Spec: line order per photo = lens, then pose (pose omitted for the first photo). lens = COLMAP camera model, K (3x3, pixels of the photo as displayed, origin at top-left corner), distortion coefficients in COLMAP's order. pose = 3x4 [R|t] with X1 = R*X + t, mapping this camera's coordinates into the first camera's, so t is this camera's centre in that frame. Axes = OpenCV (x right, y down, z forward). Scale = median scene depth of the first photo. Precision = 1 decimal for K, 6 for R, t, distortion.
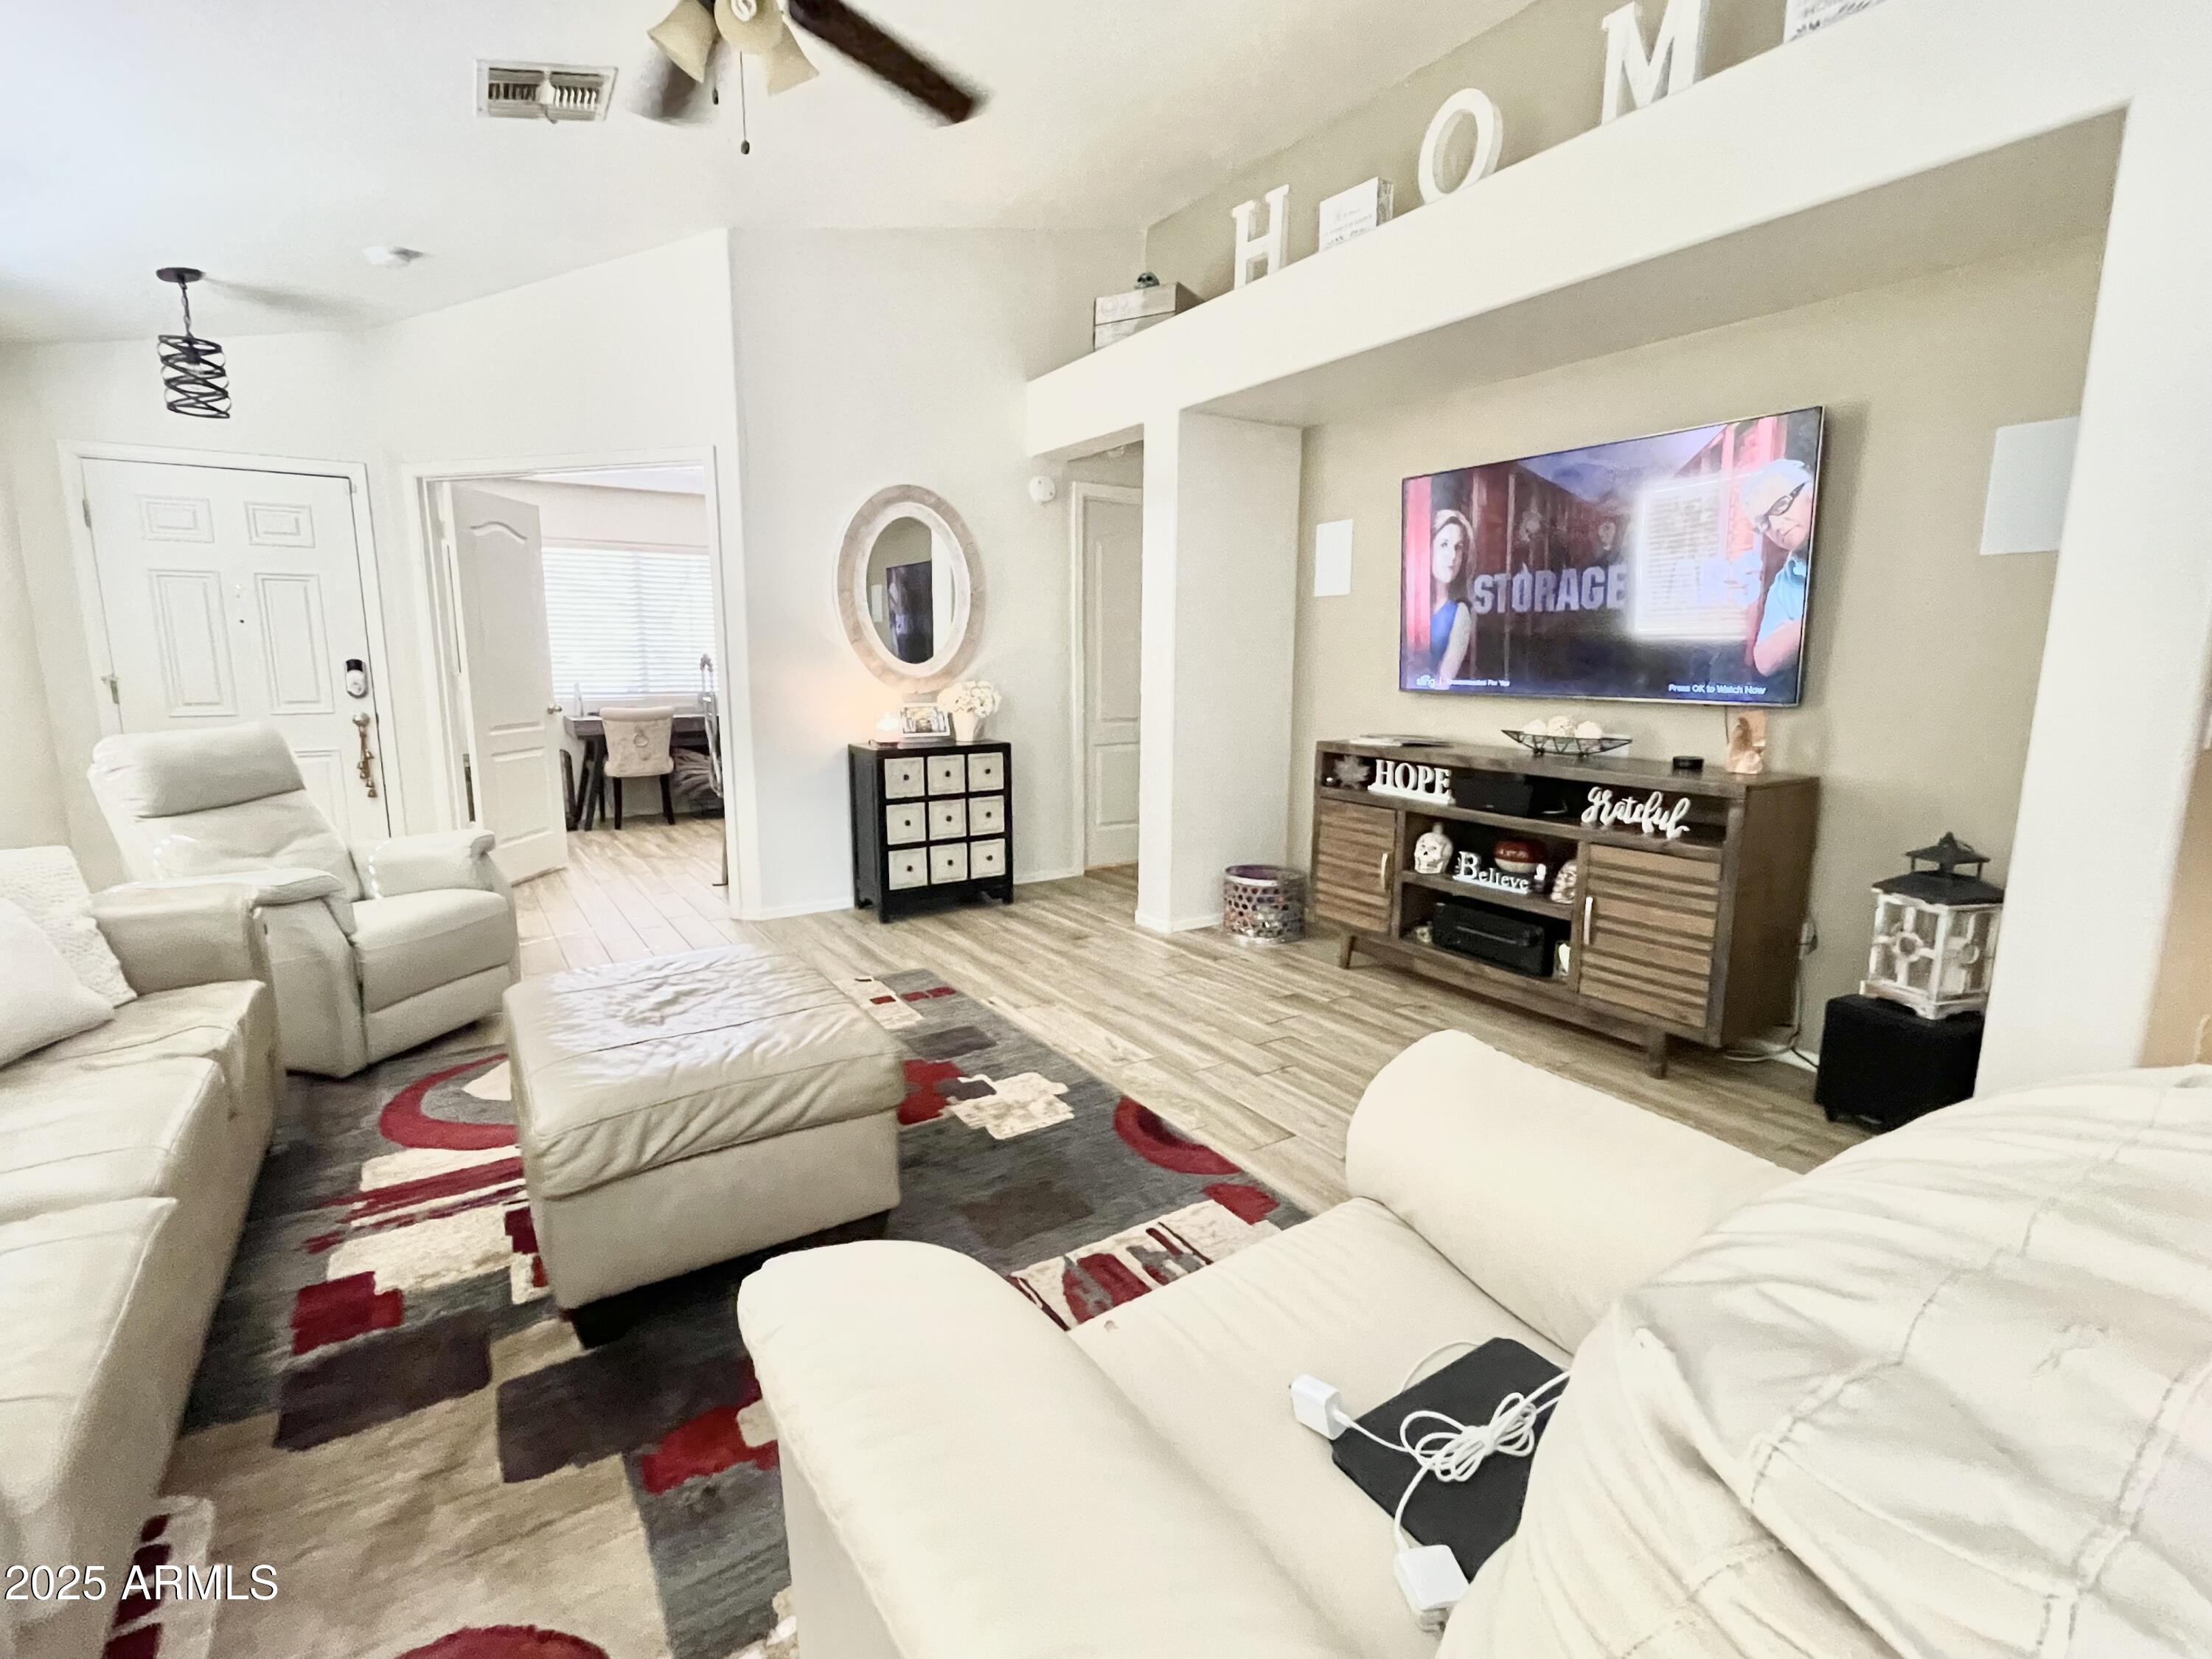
lens RADIAL K [[1021.3, 0, 1110.1], [0, 1021.3, 826.9], [0, 0, 1]] dist [0.001207, 0.000038]
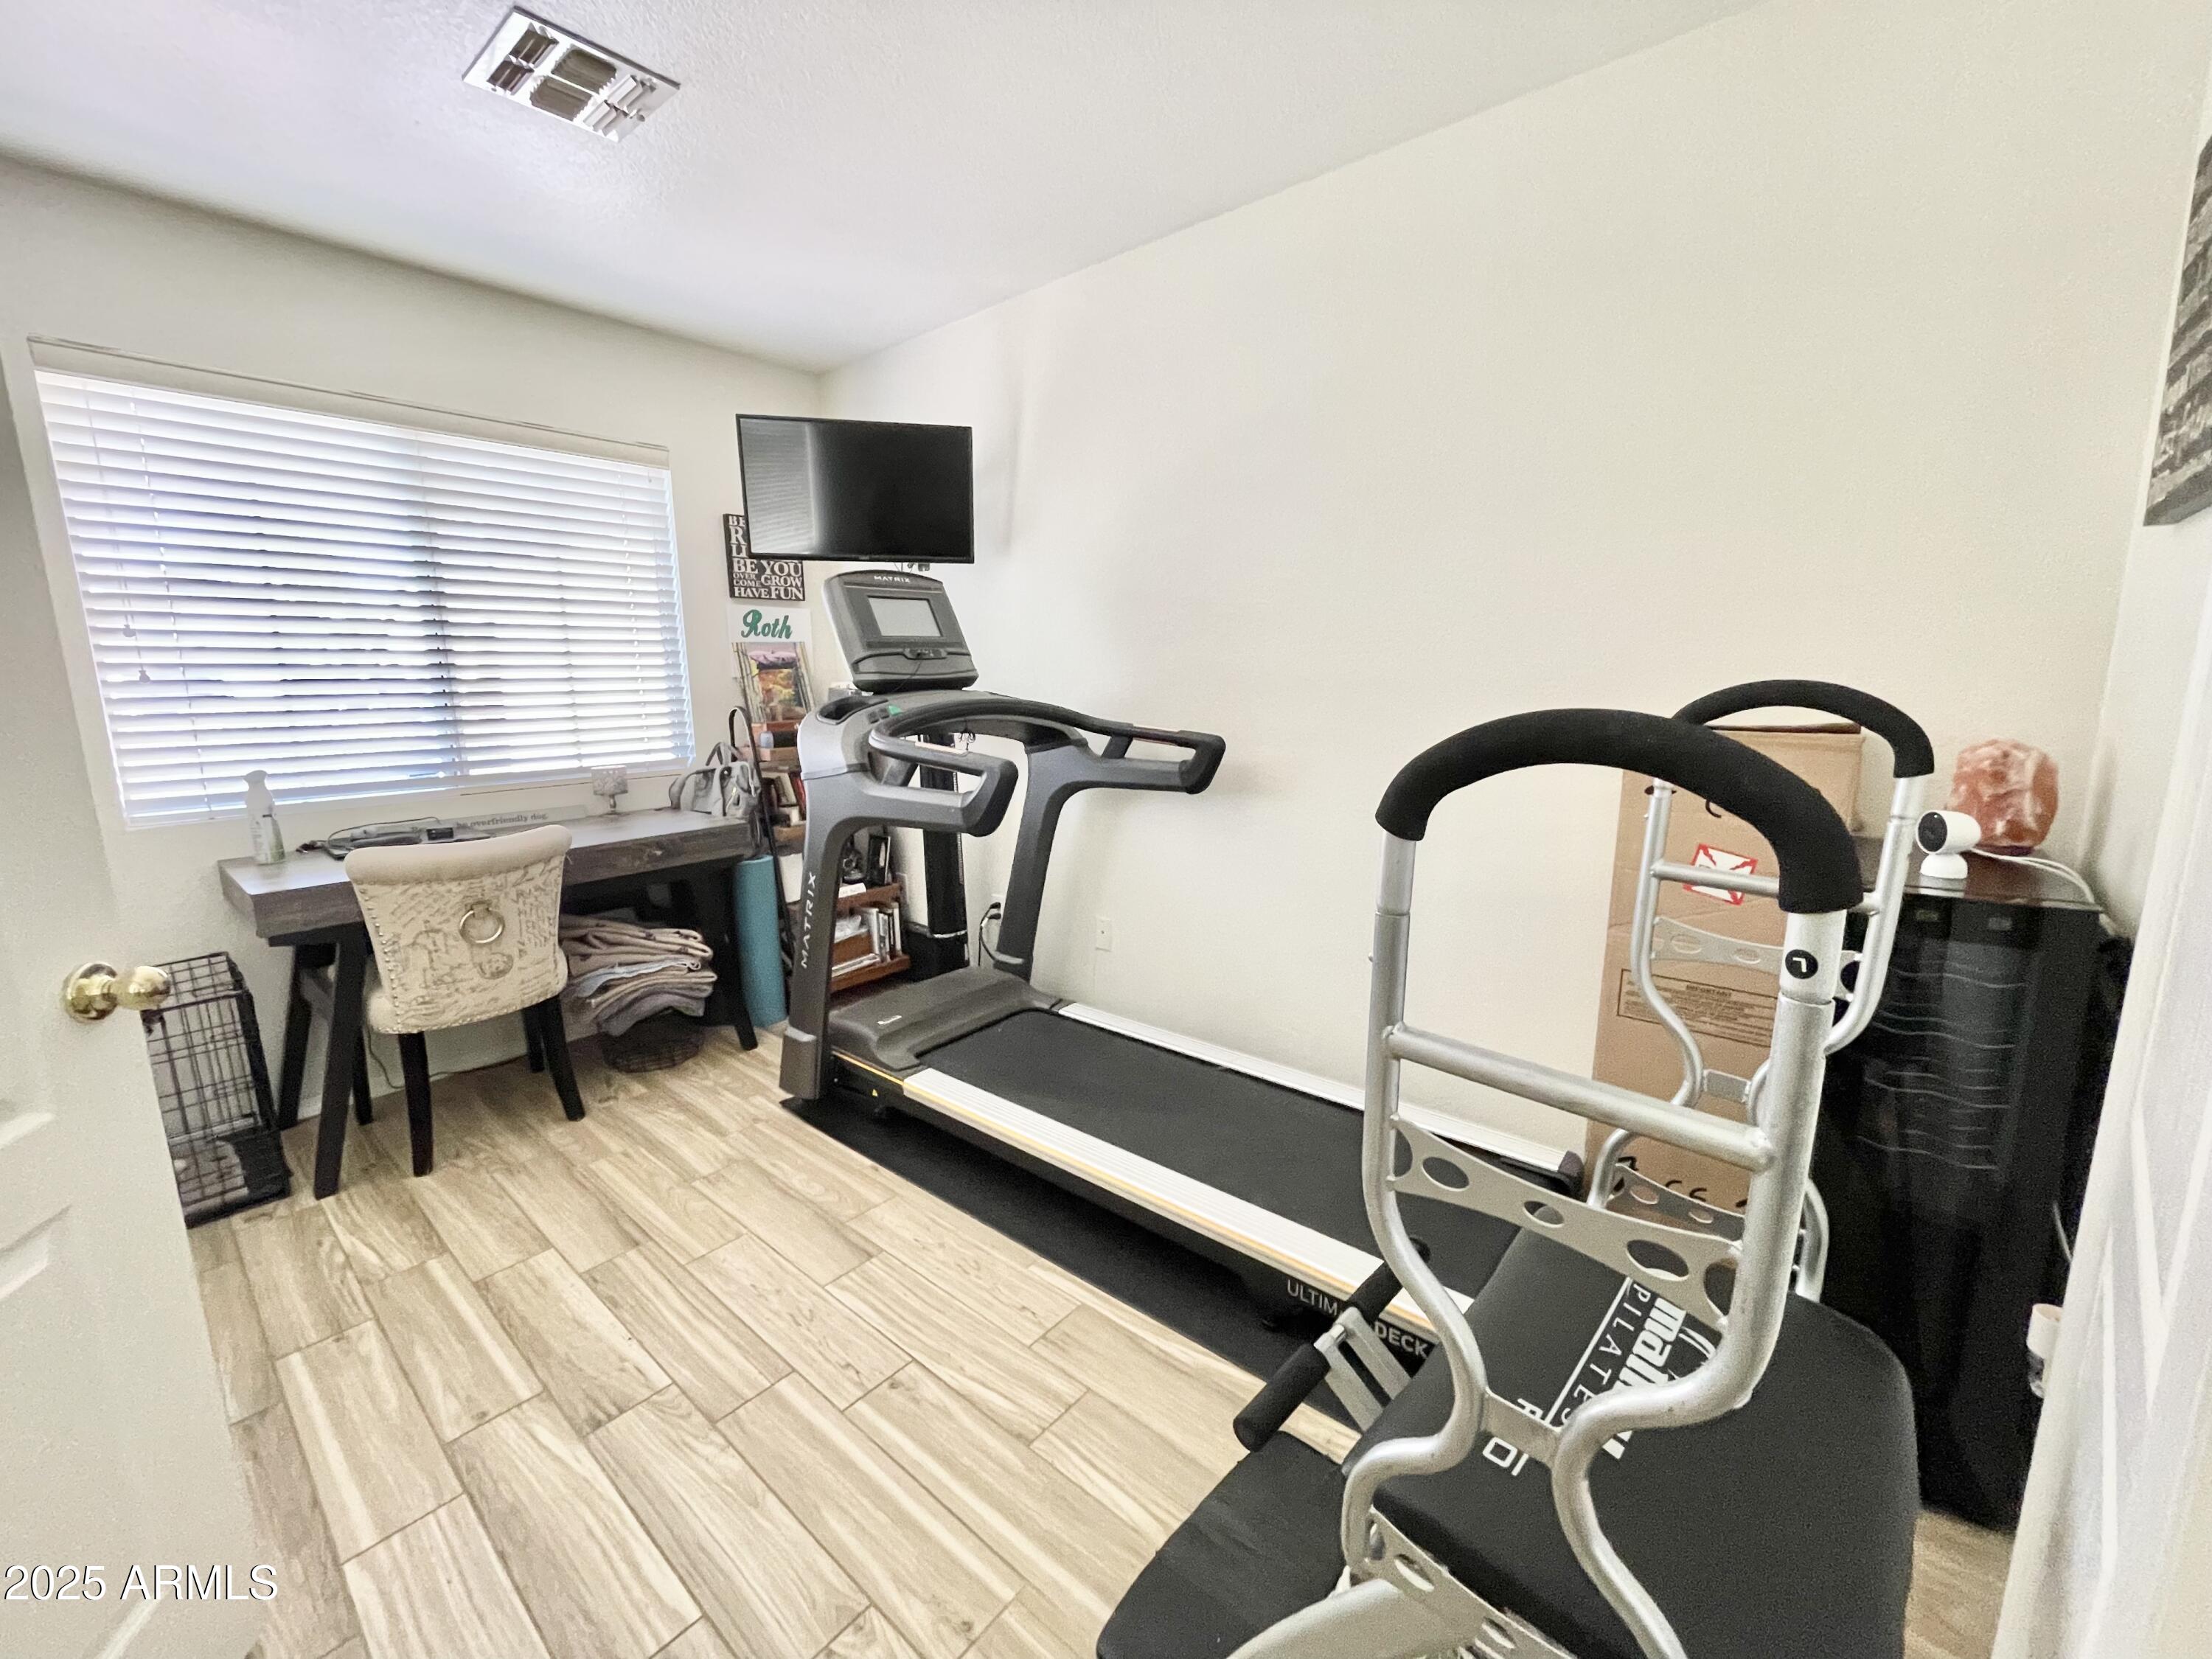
lens RADIAL K [[892.2, 0, 1101.7], [0, 892.2, 829.6], [0, 0, 1]] dist [-0.001733, -0.000091]
pose [[0.962453, -0.053851, 0.266052, -0.328467], [0.050724, 0.998539, 0.018618, -0.112399], [-0.266666, -0.004424, 0.963779, 0.634644]]
